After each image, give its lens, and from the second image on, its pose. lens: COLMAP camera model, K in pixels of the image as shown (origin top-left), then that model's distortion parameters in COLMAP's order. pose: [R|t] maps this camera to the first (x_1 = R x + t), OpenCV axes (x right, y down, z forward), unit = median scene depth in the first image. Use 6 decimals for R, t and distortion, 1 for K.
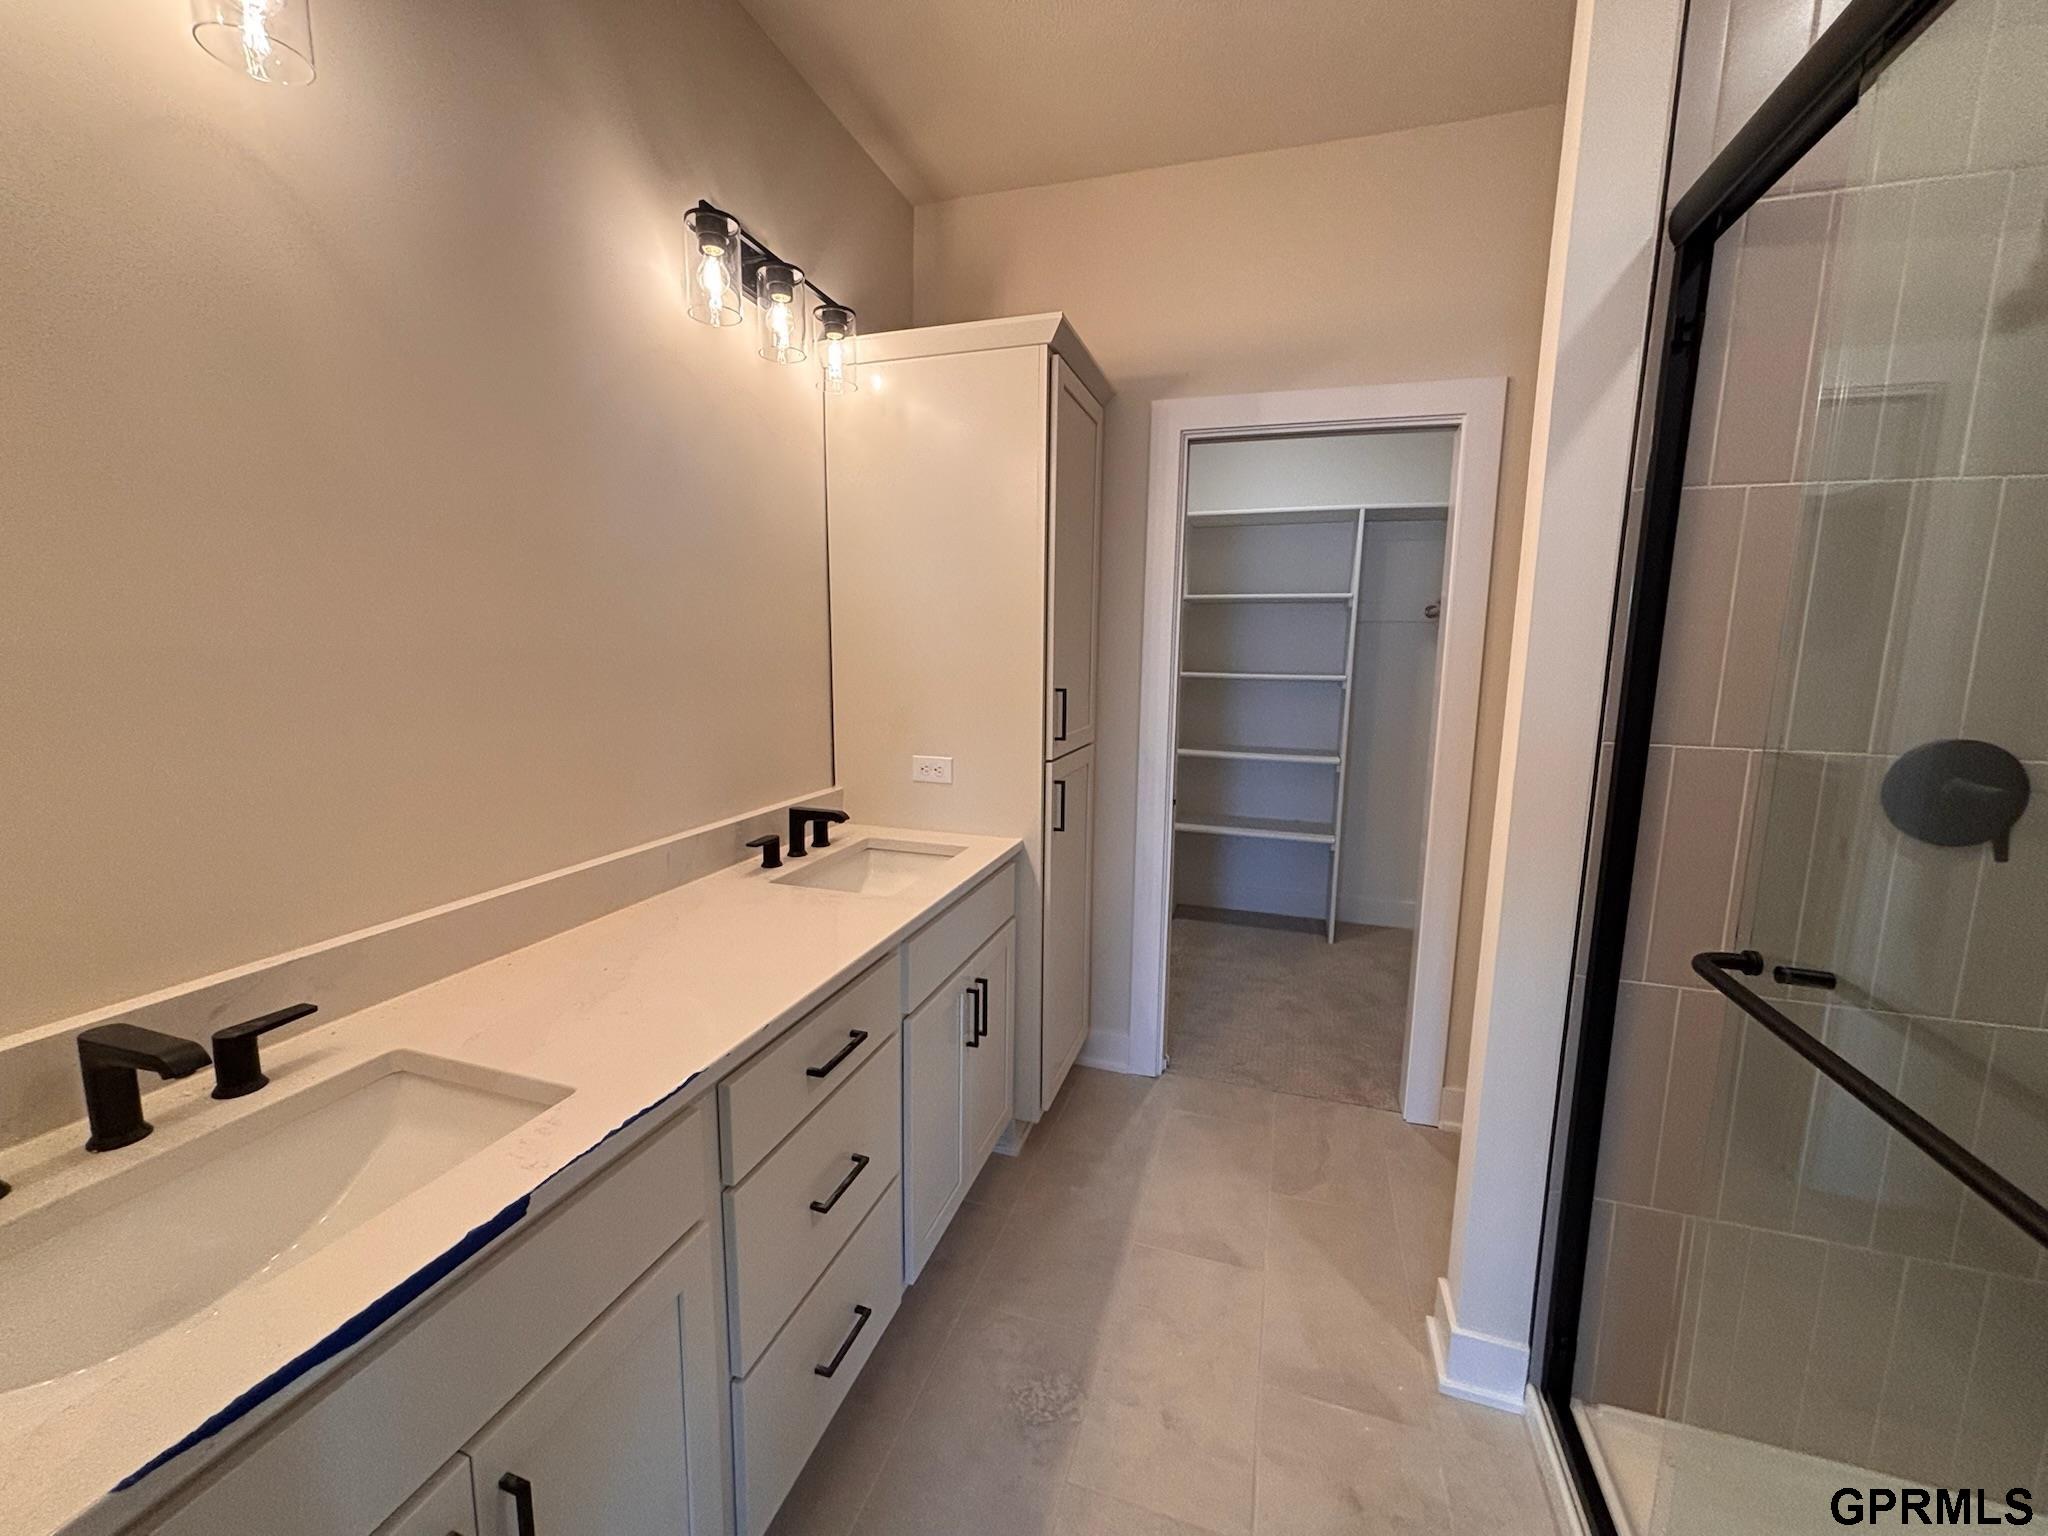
lens RADIAL K [[827.8, 0, 1024.0], [0, 827.8, 768.0], [0, 0, 1]] dist [0.001992, -0.000012]
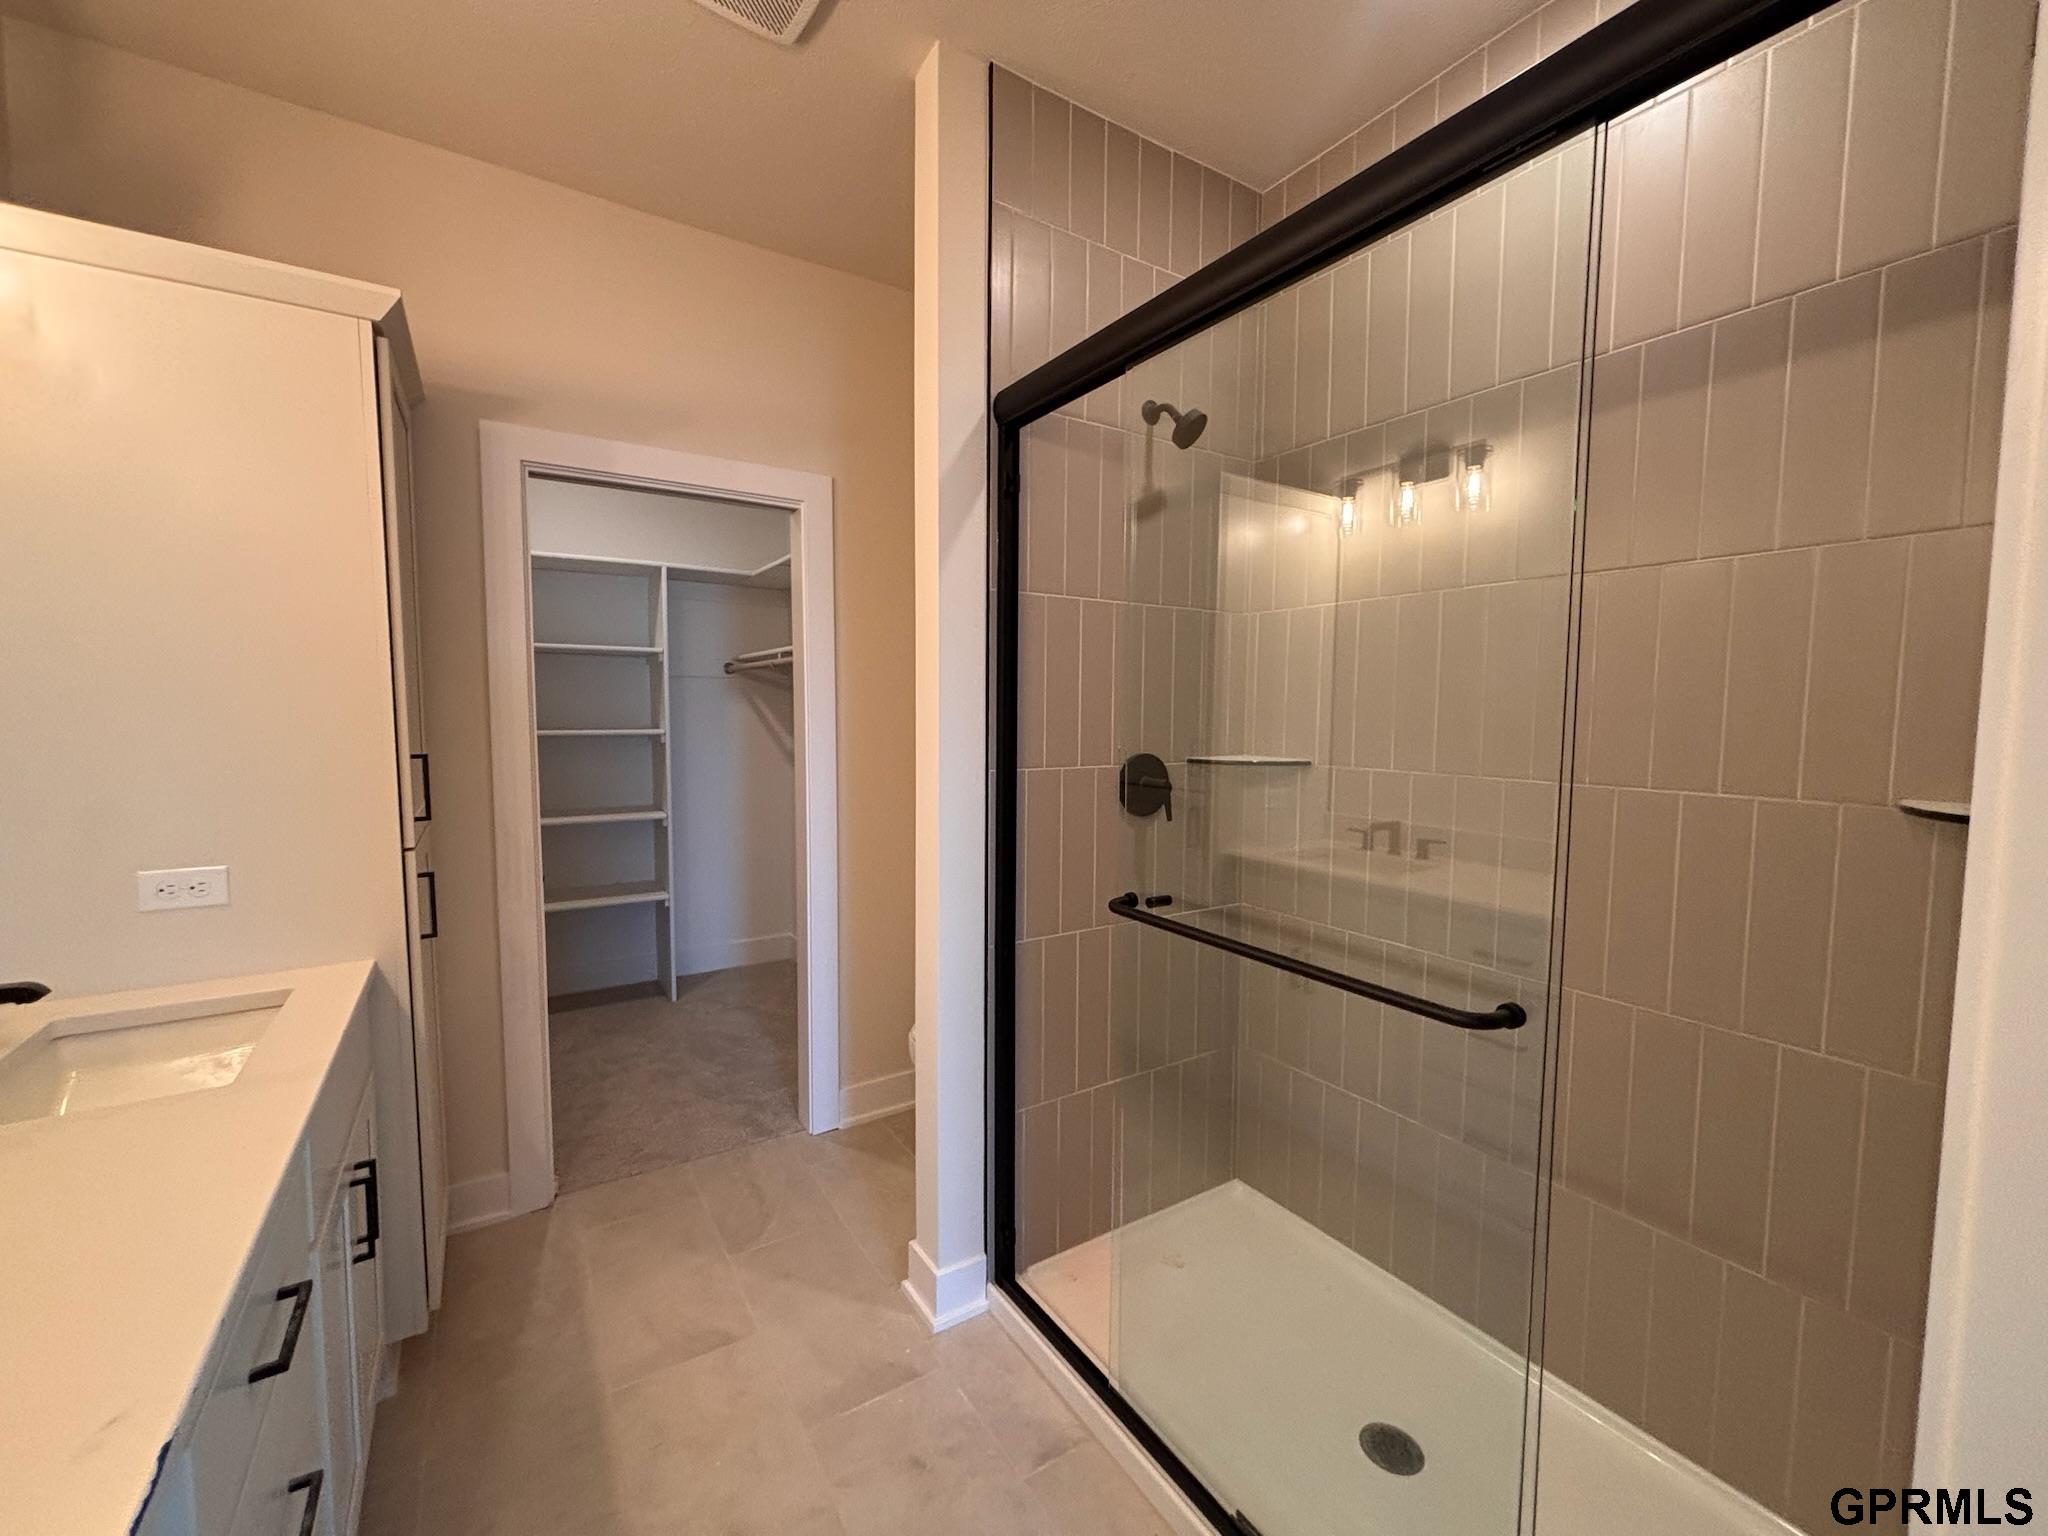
lens RADIAL K [[825.6, 0, 1024.0], [0, 825.6, 768.0], [0, 0, 1]] dist [-0.001945, 0.000070]
pose [[0.635996, -0.068567, 0.768640, -0.183976], [0.116583, 0.993150, -0.007870, -0.010971], [-0.762835, 0.094616, 0.639633, 0.058471]]
